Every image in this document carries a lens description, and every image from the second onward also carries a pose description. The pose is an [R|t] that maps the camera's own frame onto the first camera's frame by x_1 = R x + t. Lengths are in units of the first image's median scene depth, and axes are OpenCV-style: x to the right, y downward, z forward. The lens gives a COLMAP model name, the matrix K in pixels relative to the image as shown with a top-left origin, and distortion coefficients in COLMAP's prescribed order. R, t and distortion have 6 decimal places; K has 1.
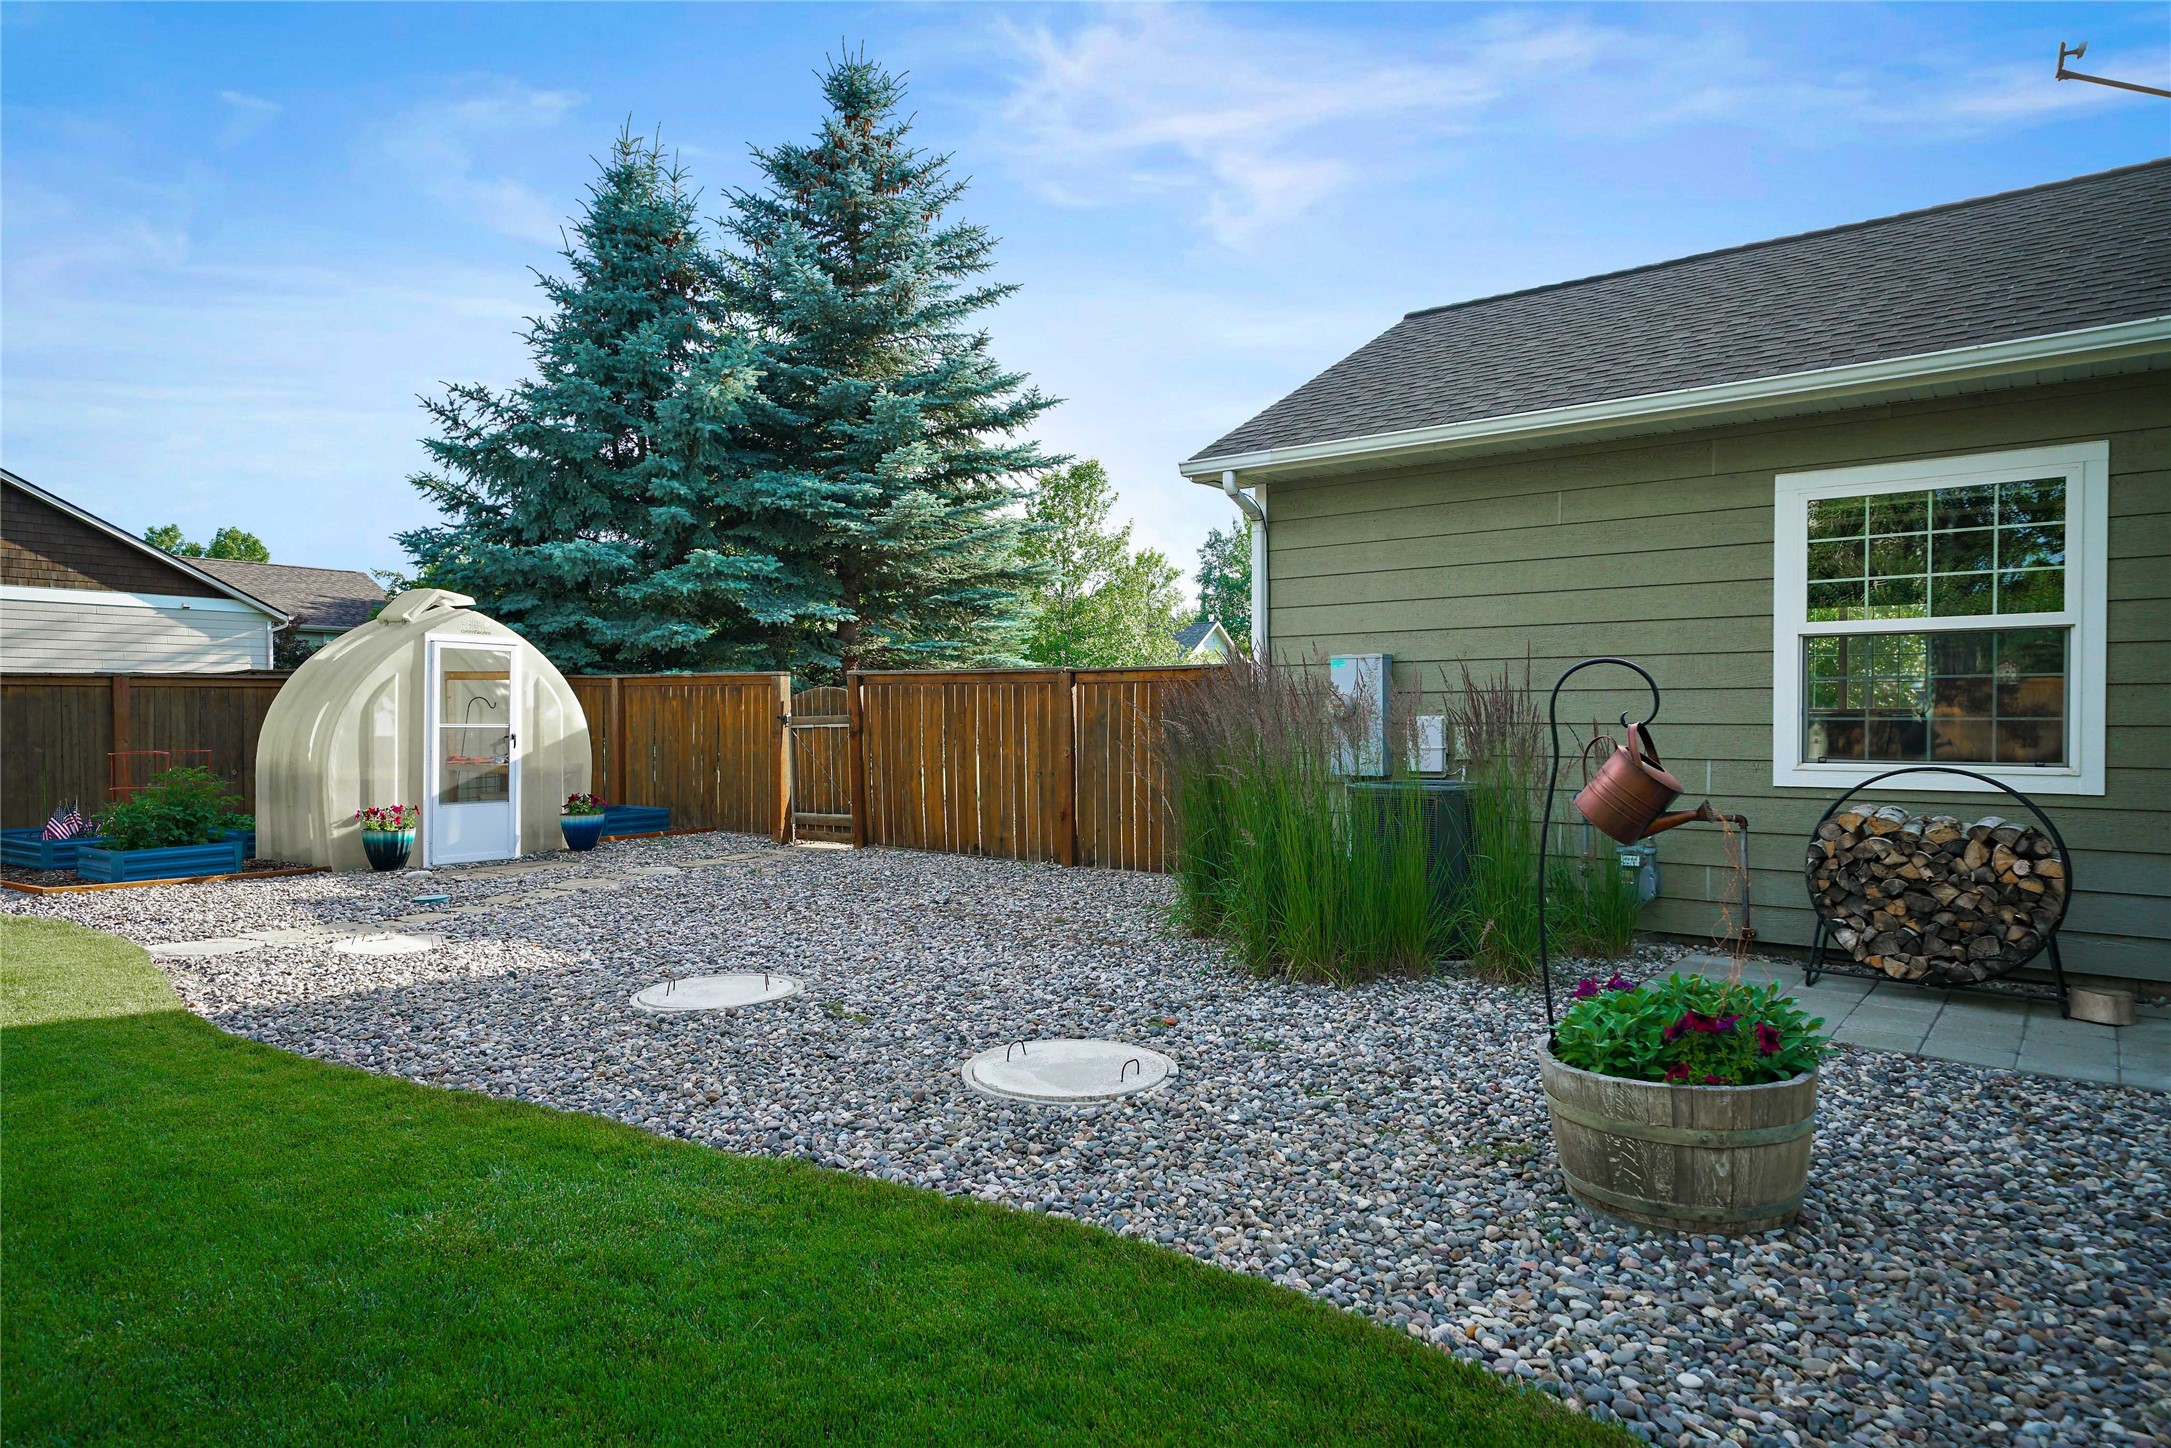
lens RADIAL K [[1296.7, 0, 1085.2], [0, 1296.7, 721.6], [0, 0, 1]] dist [0.019186, 0.001852]
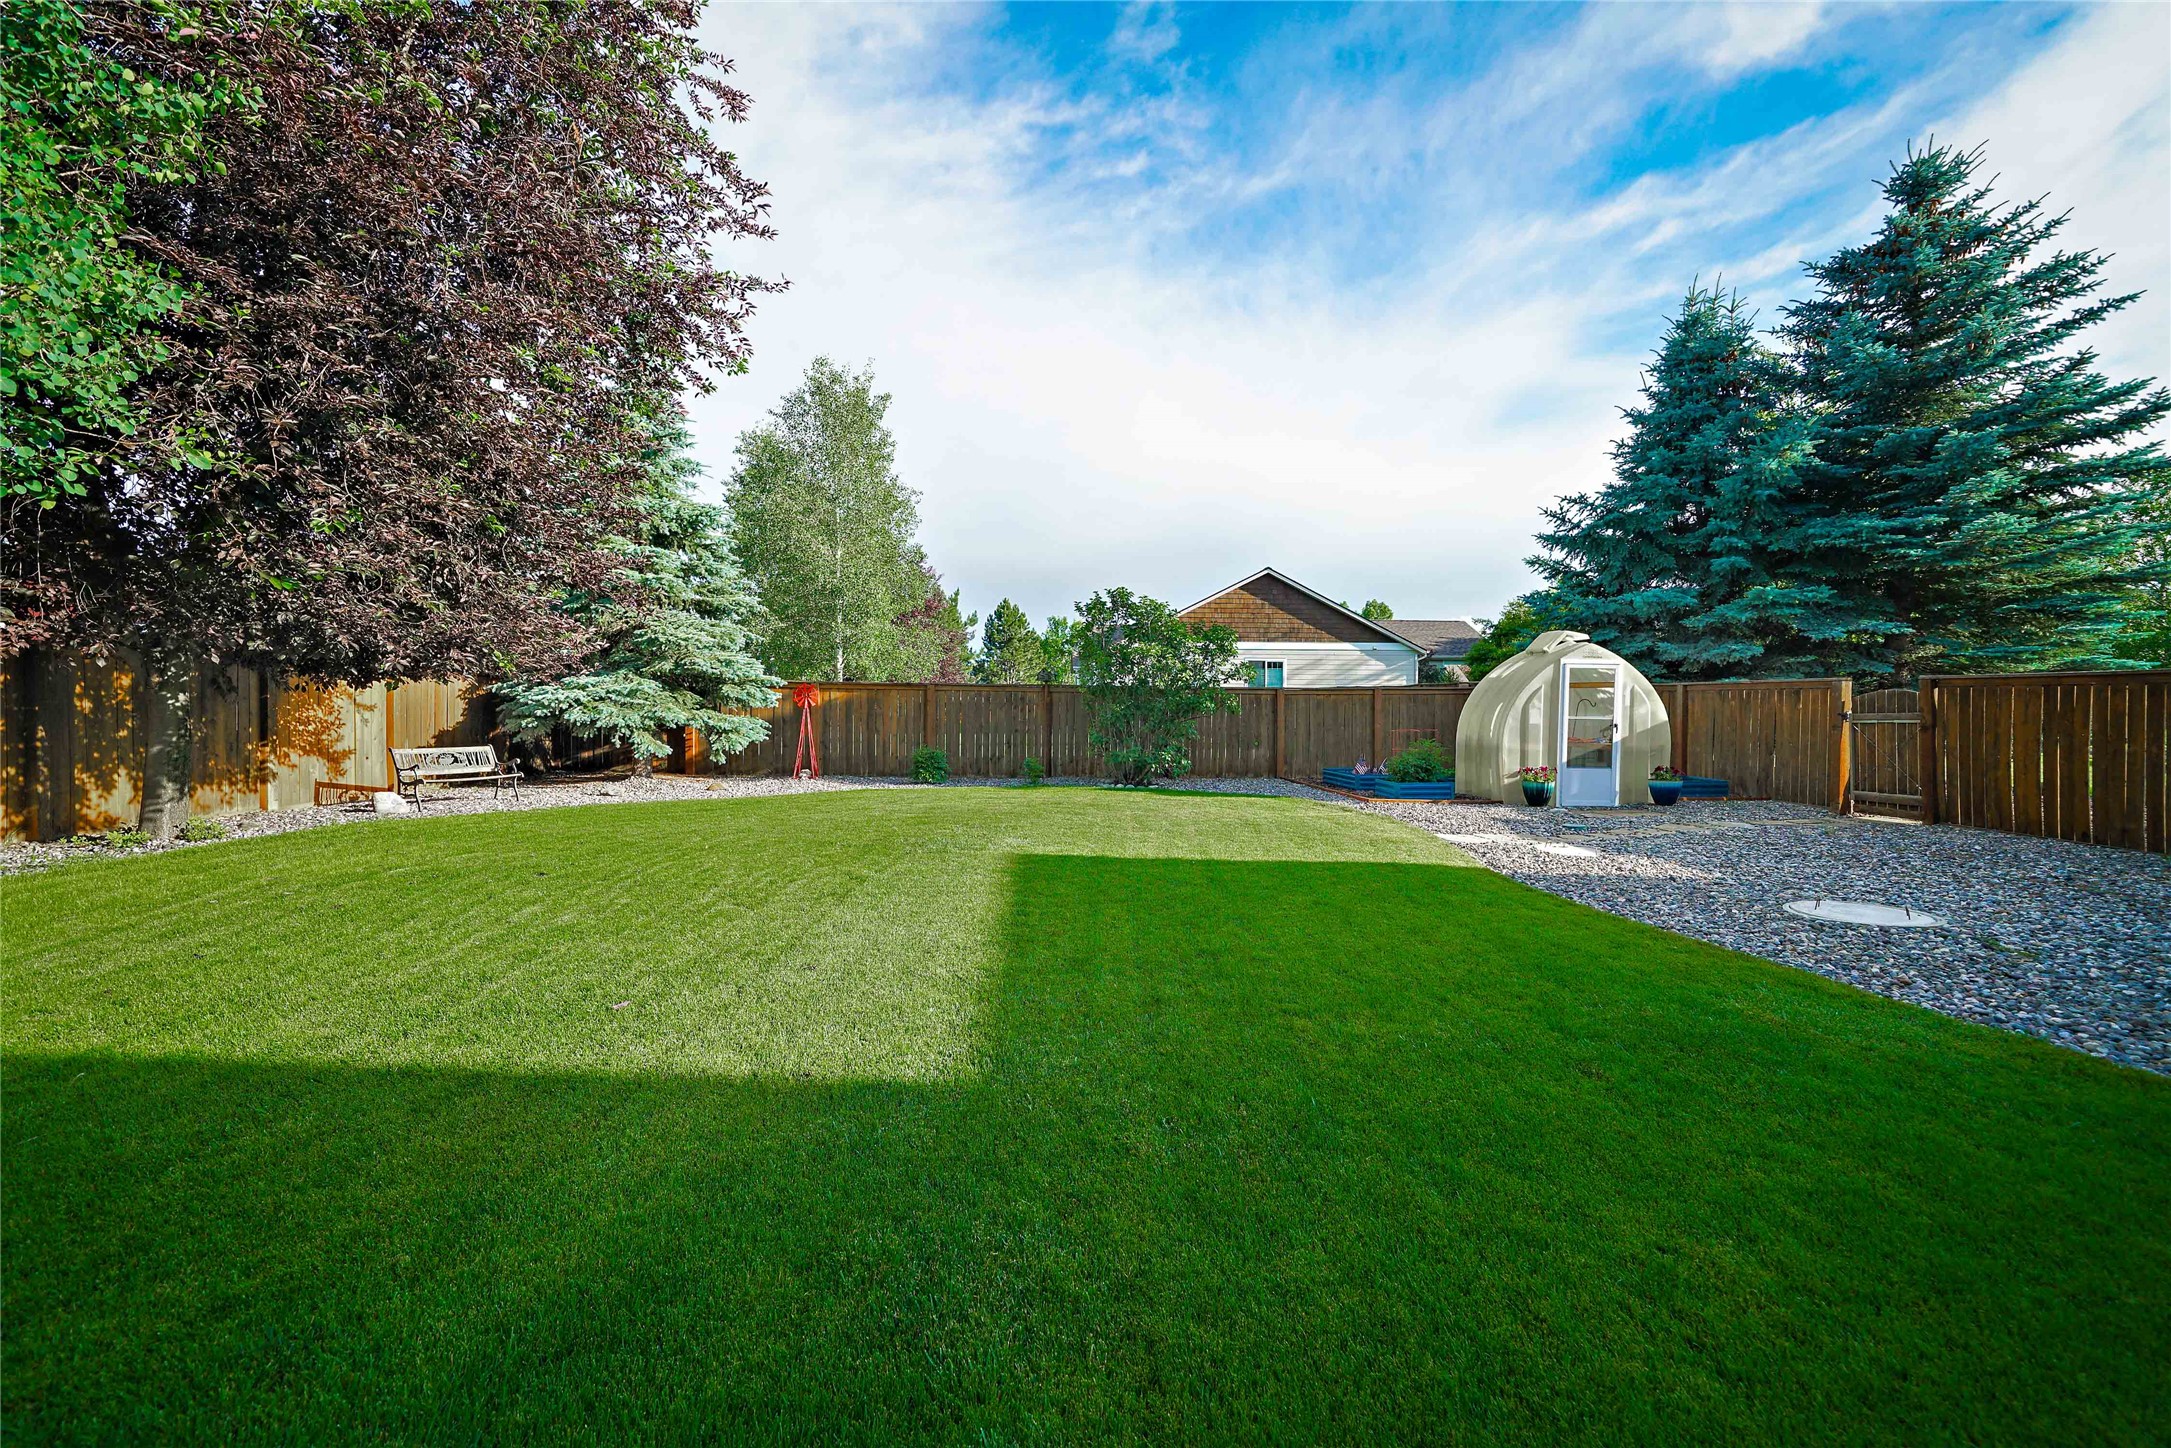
lens RADIAL K [[875.4, 0, 1066.0], [0, 875.4, 724.1], [0, 0, 1]] dist [-0.003547, 0.002358]
pose [[0.626642, 0.017140, -0.779119, -0.039948], [-0.009319, 0.999851, 0.014500, 0.001021], [0.779252, -0.001825, 0.626709, -0.100704]]
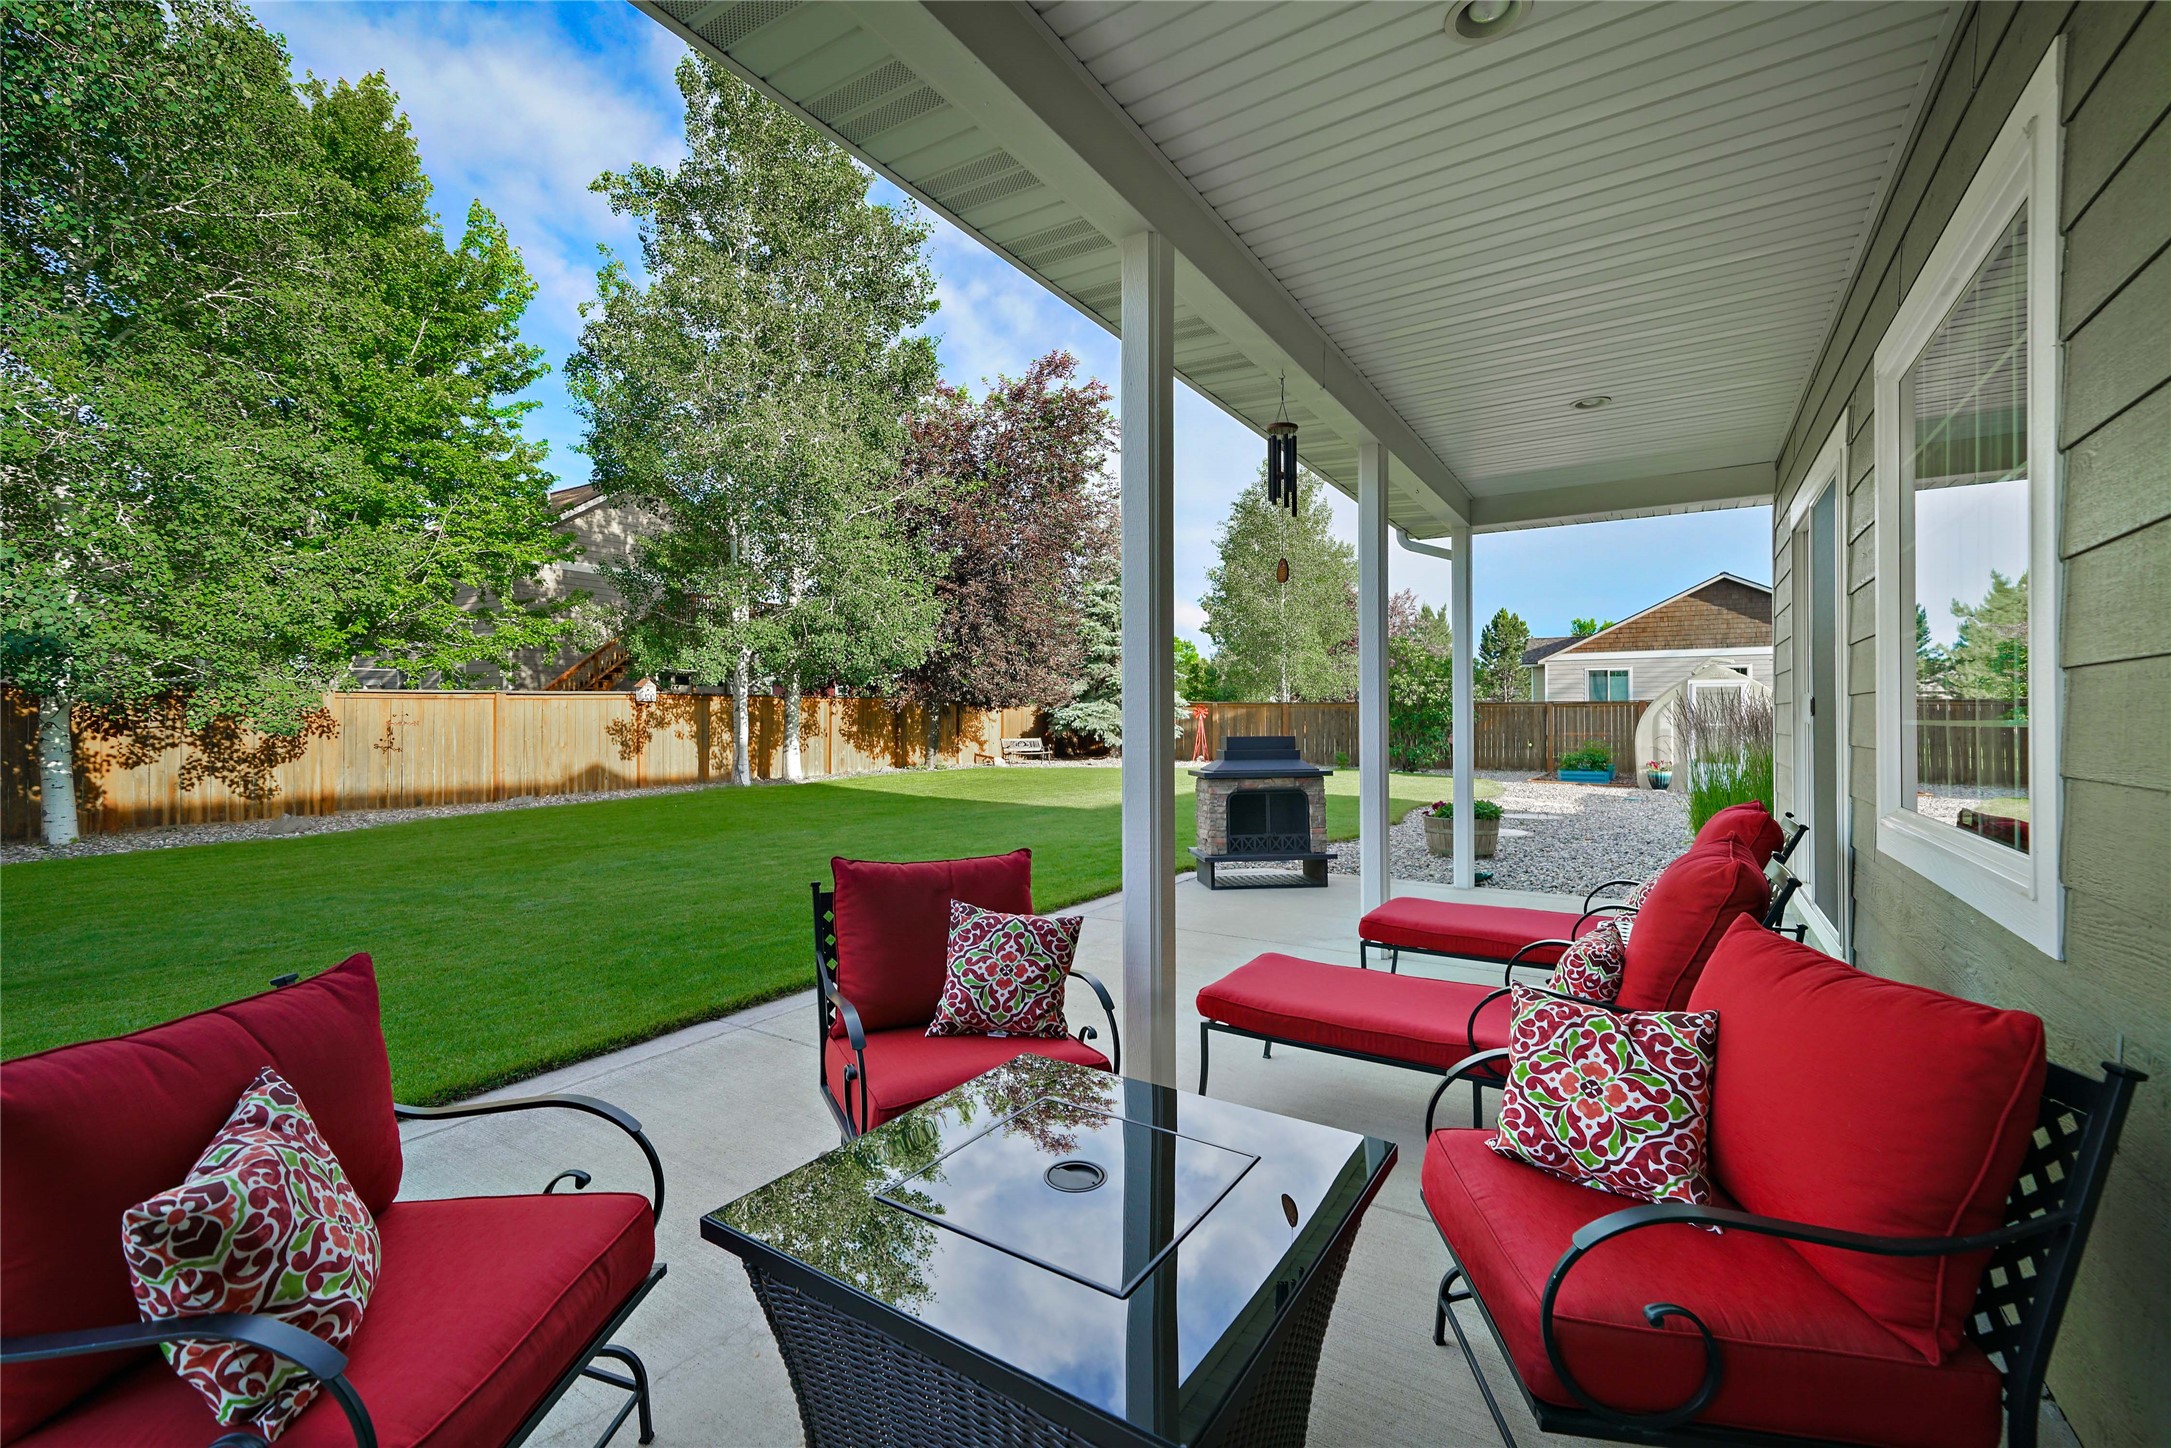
lens RADIAL K [[901.6, 0, 1084.1], [0, 901.6, 719.0], [0, 0, 1]] dist [-0.001528, -0.000043]
pose [[0.081893, 0.002721, -0.996637, 0.643569], [-0.004797, 0.999986, 0.002336, -0.003417], [0.996630, 0.004589, 0.081905, -0.068421]]
